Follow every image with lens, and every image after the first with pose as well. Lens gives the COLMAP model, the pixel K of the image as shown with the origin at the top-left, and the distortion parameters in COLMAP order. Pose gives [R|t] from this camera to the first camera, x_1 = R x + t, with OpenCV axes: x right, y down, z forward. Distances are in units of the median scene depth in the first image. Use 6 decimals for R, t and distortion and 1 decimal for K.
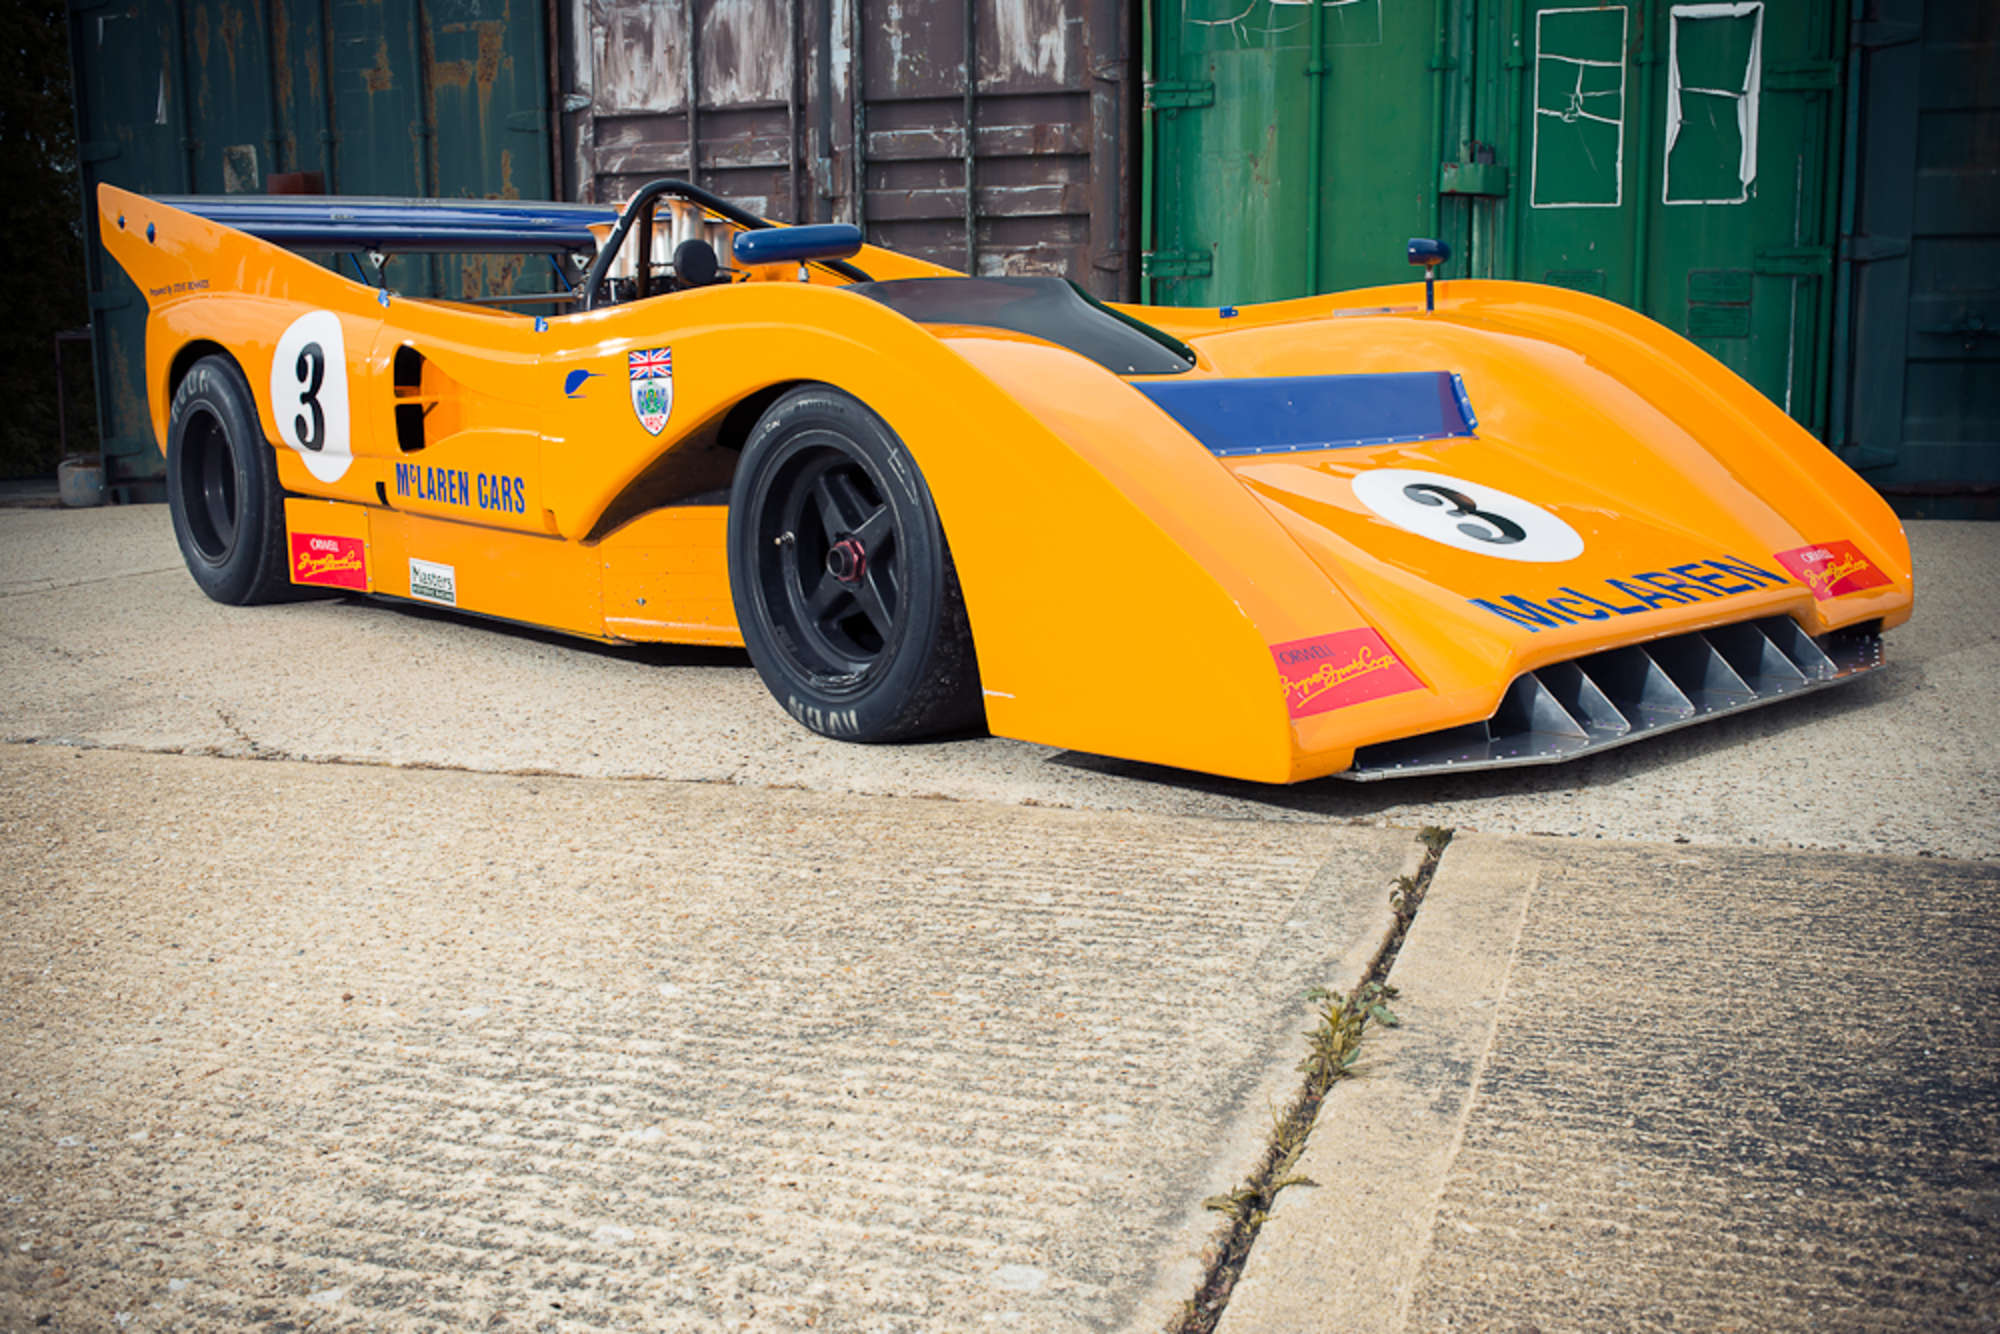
lens RADIAL K [[2036.4, 0, 1013.6], [0, 2036.4, 679.2], [0, 0, 1]] dist [-0.085784, 0.103979]
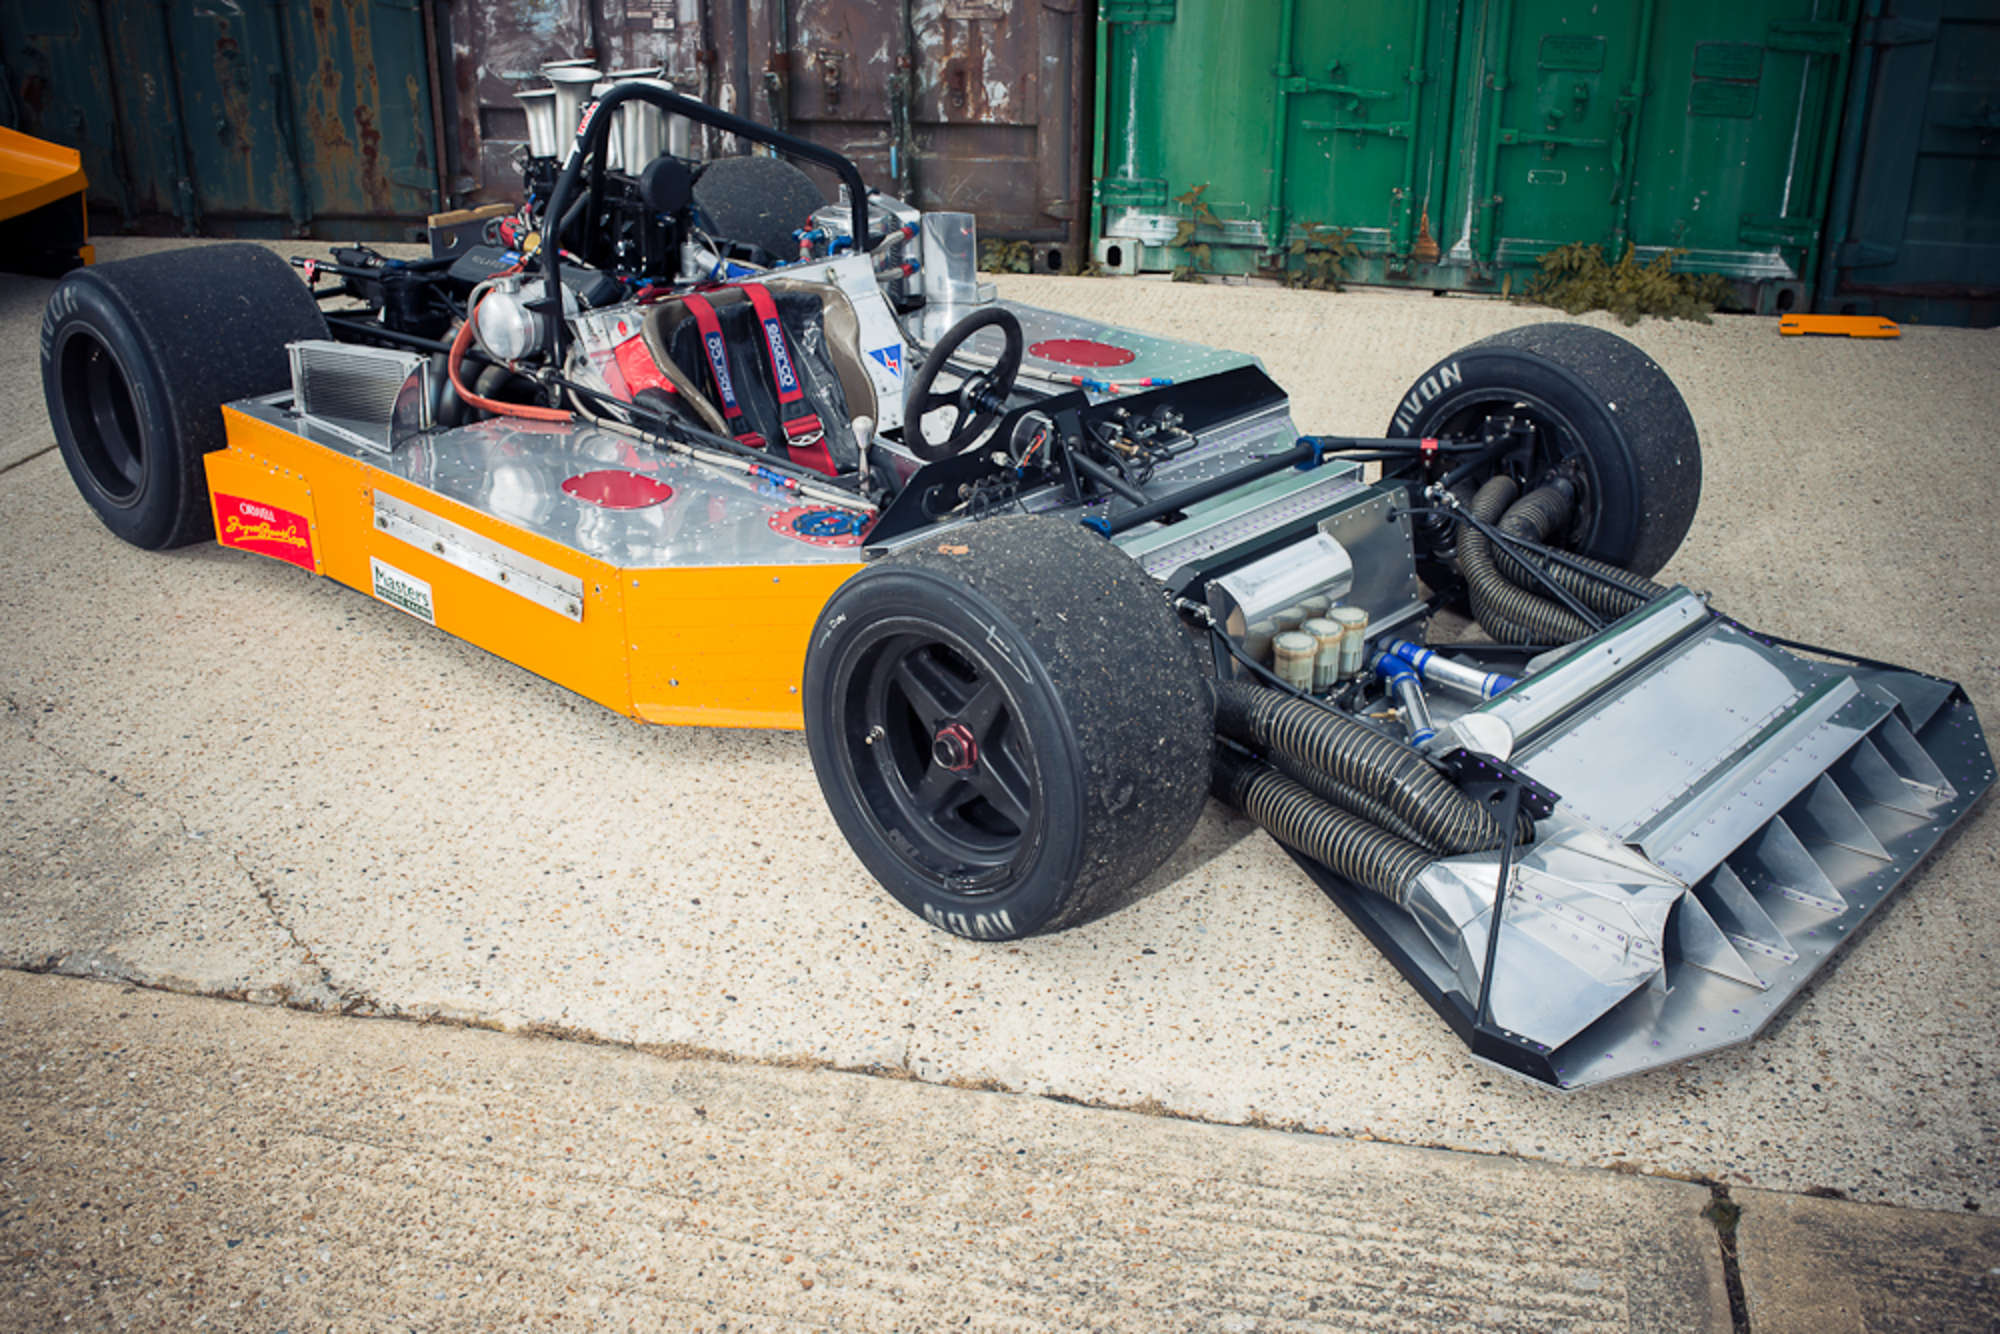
lens RADIAL K [[2036.4, 0, 1013.6], [0, 2036.4, 679.2], [0, 0, 1]] dist [-0.085784, 0.103979]
pose [[0.994827, -0.024772, 0.098520, -0.169428], [0.000133, 0.970129, 0.242589, -0.321101], [-0.101586, -0.241320, 0.965114, 0.158586]]
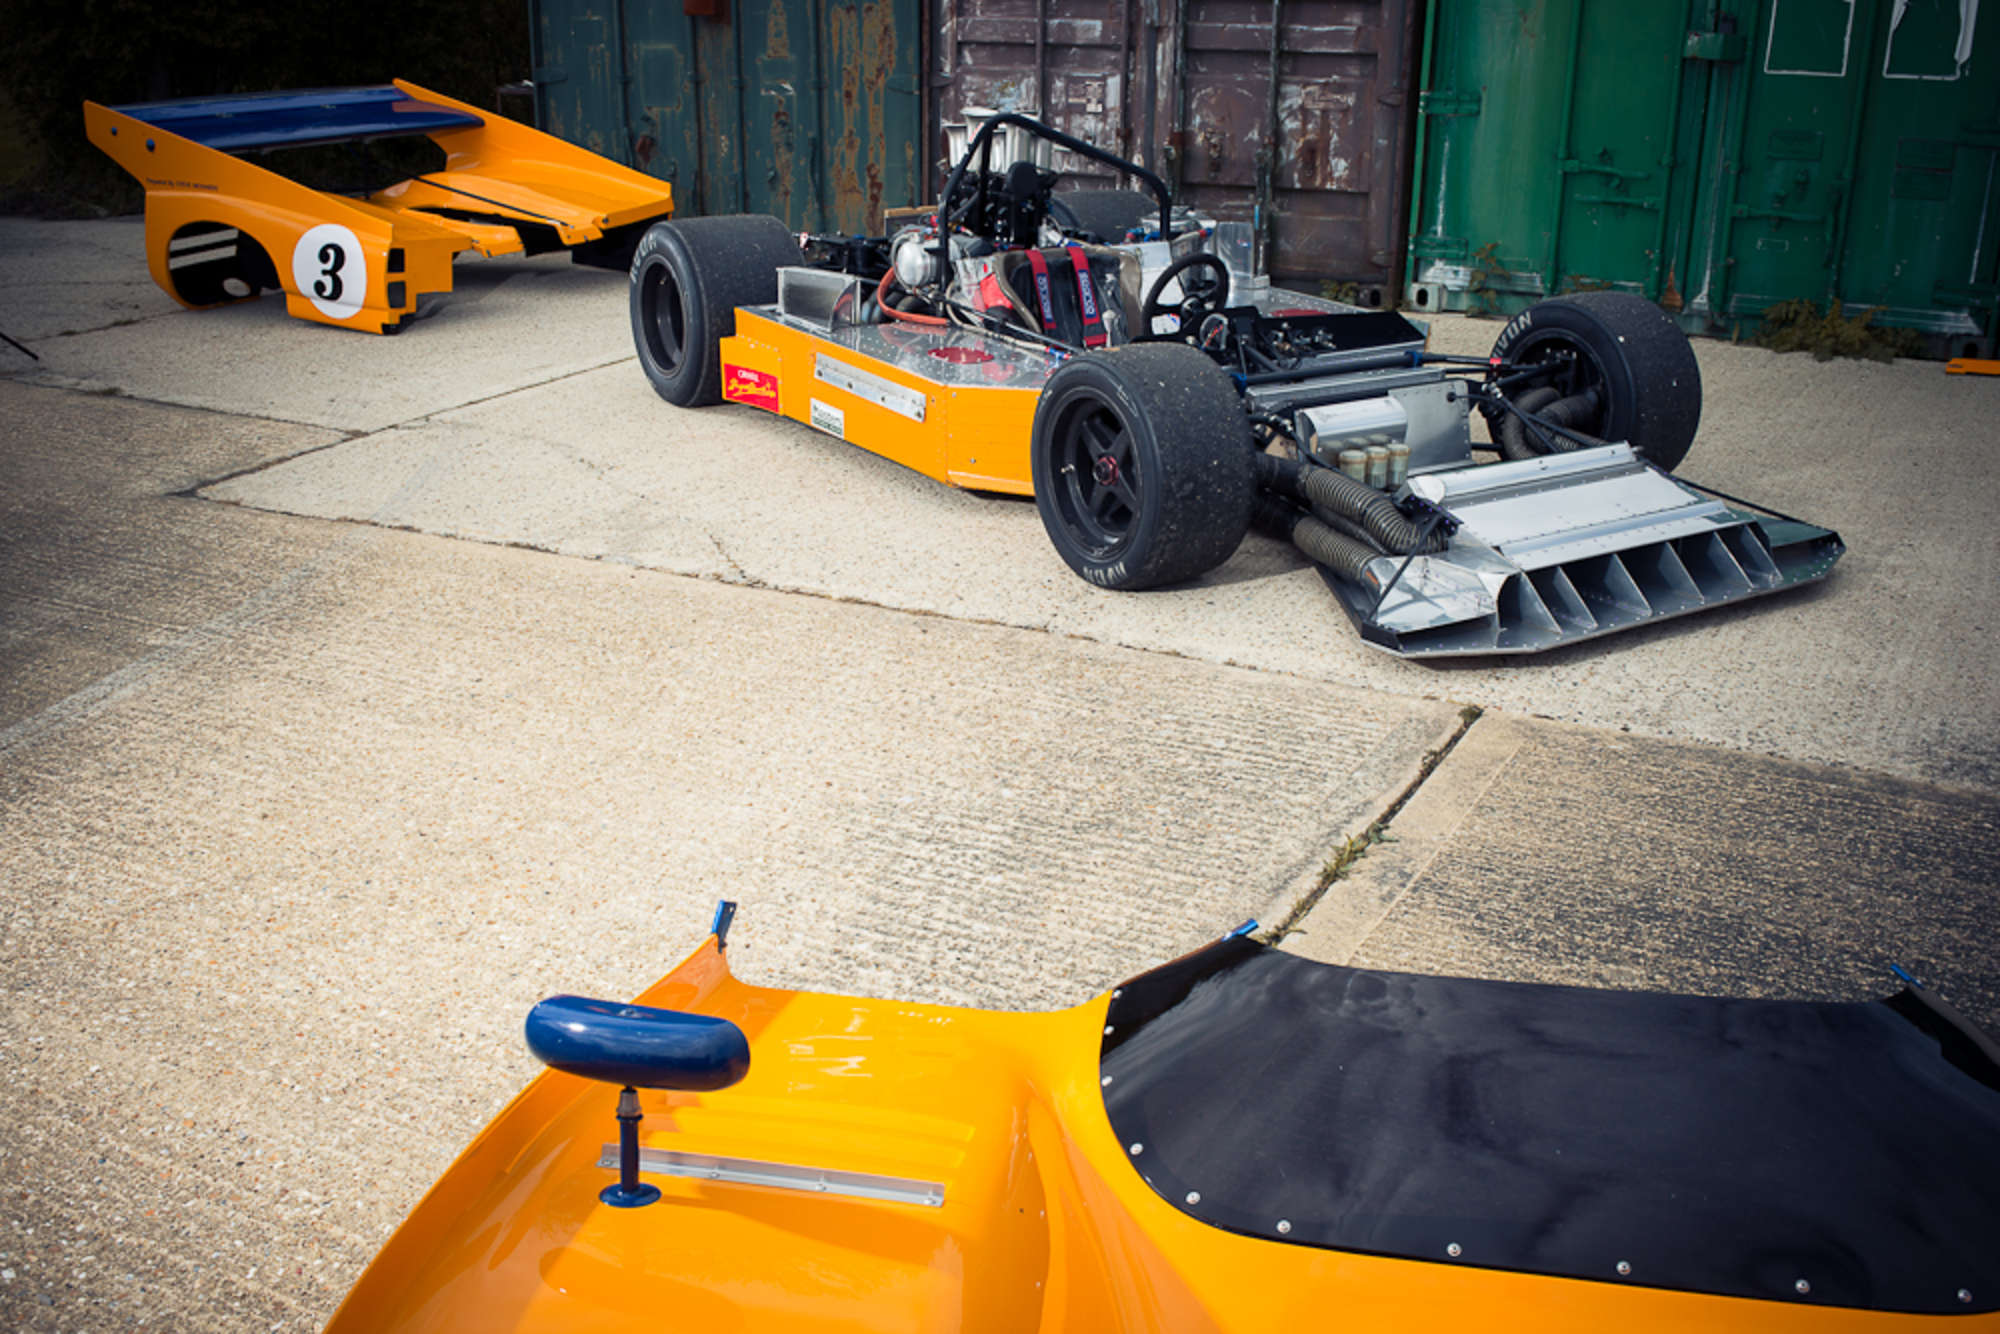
lens RADIAL K [[2036.4, 0, 1013.6], [0, 2036.4, 679.2], [0, 0, 1]] dist [-0.085784, 0.103979]
pose [[0.986379, 0.073346, -0.147228, 0.068790], [-0.046235, 0.982622, 0.179766, -0.186089], [0.157855, -0.170511, 0.972629, -0.526434]]
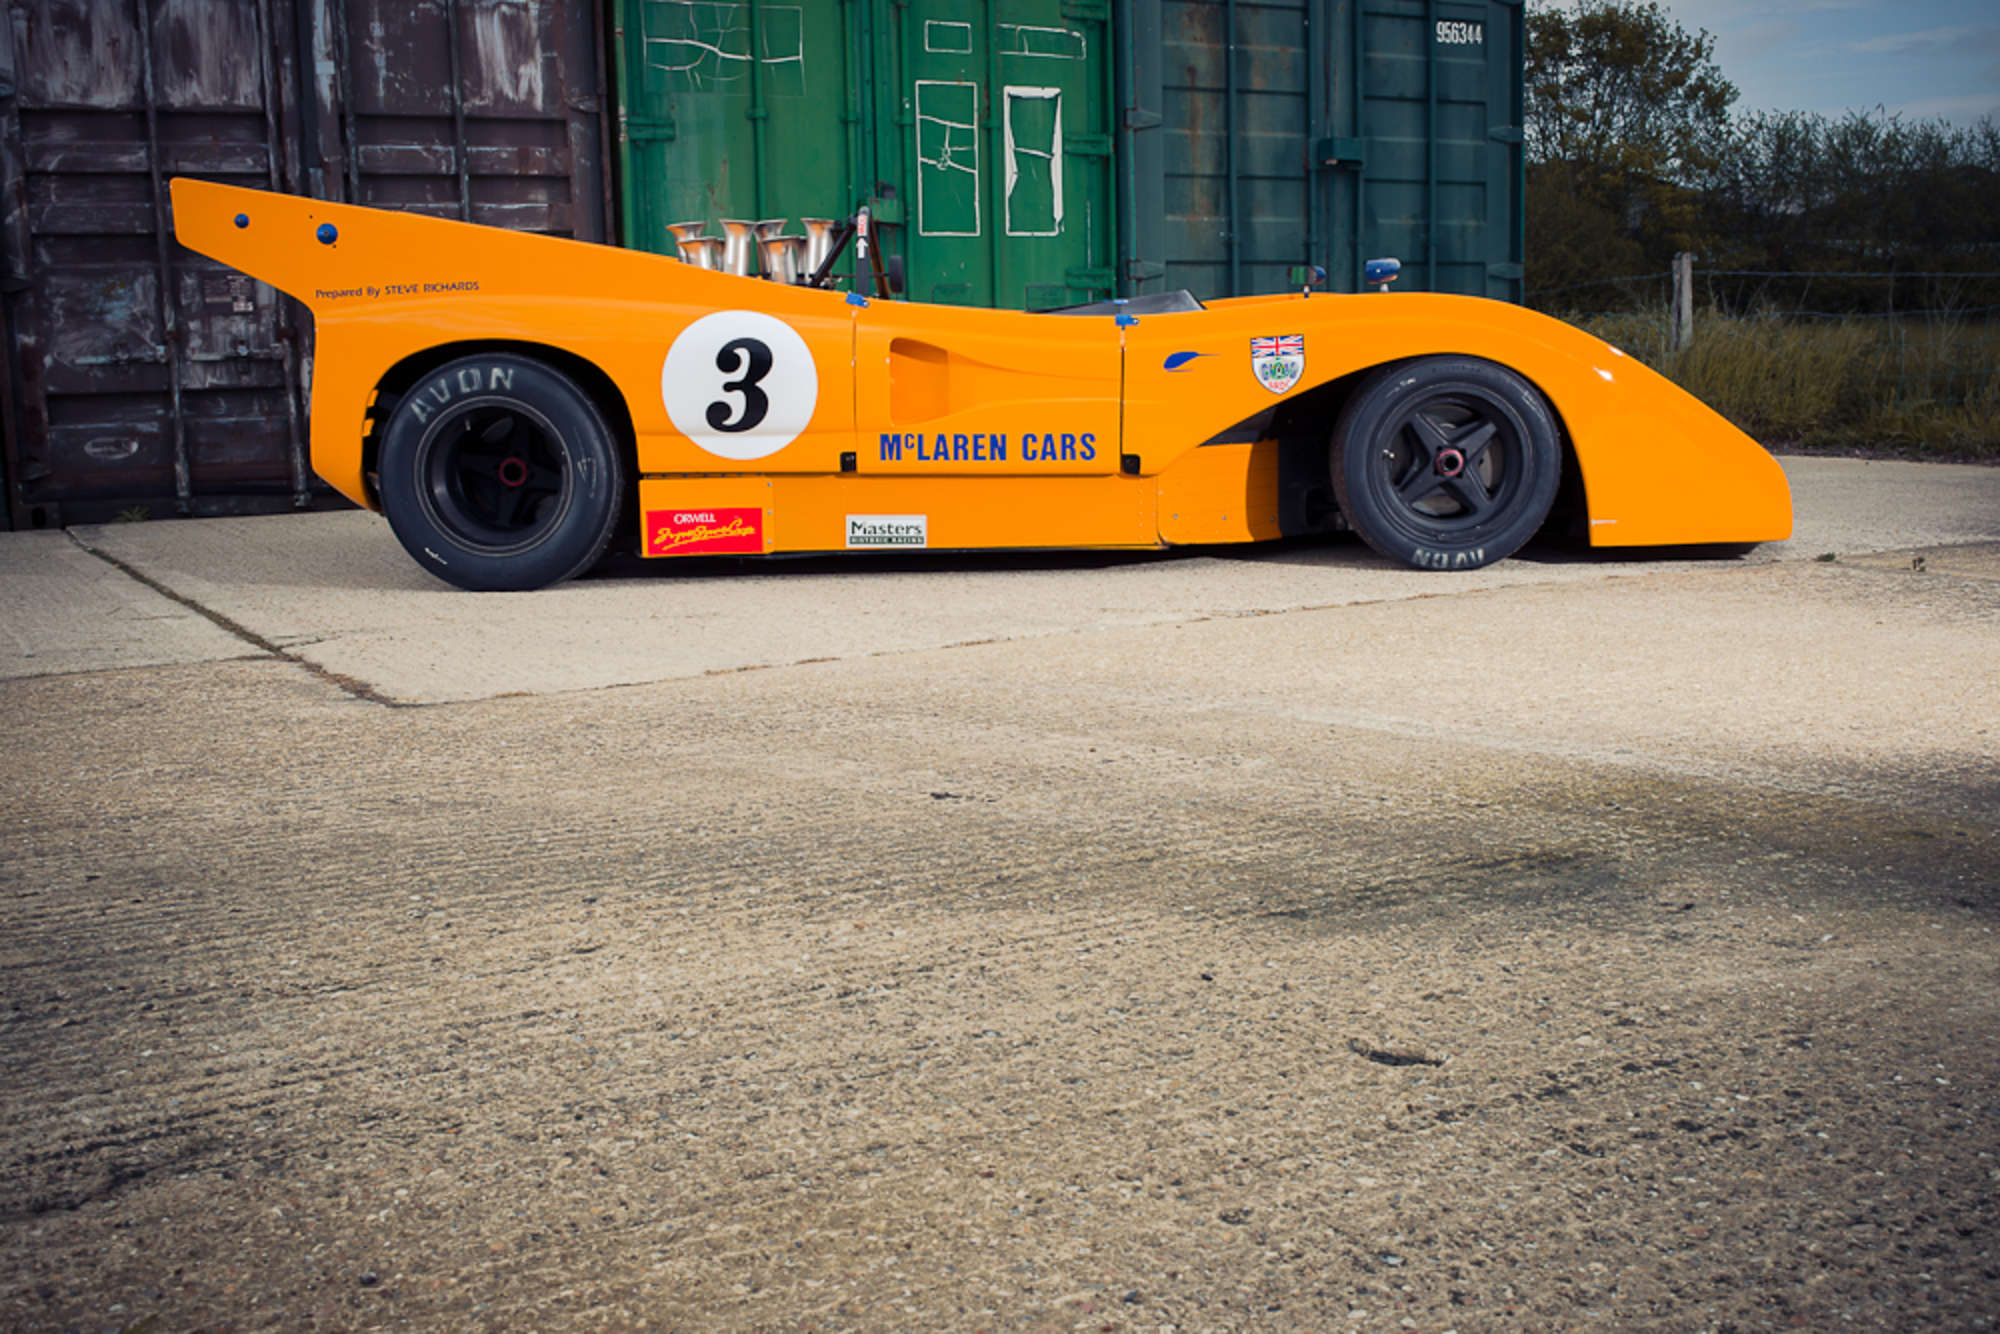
lens RADIAL K [[2329.9, 0, 1000.0], [0, 2329.9, 667.0], [0, 0, 1]] dist [-0.065587, 0.070753]
pose [[0.668337, -0.110394, 0.735621, -1.847518], [0.136614, 0.990321, 0.024499, 0.011176], [-0.731206, 0.084123, 0.676950, 0.004274]]
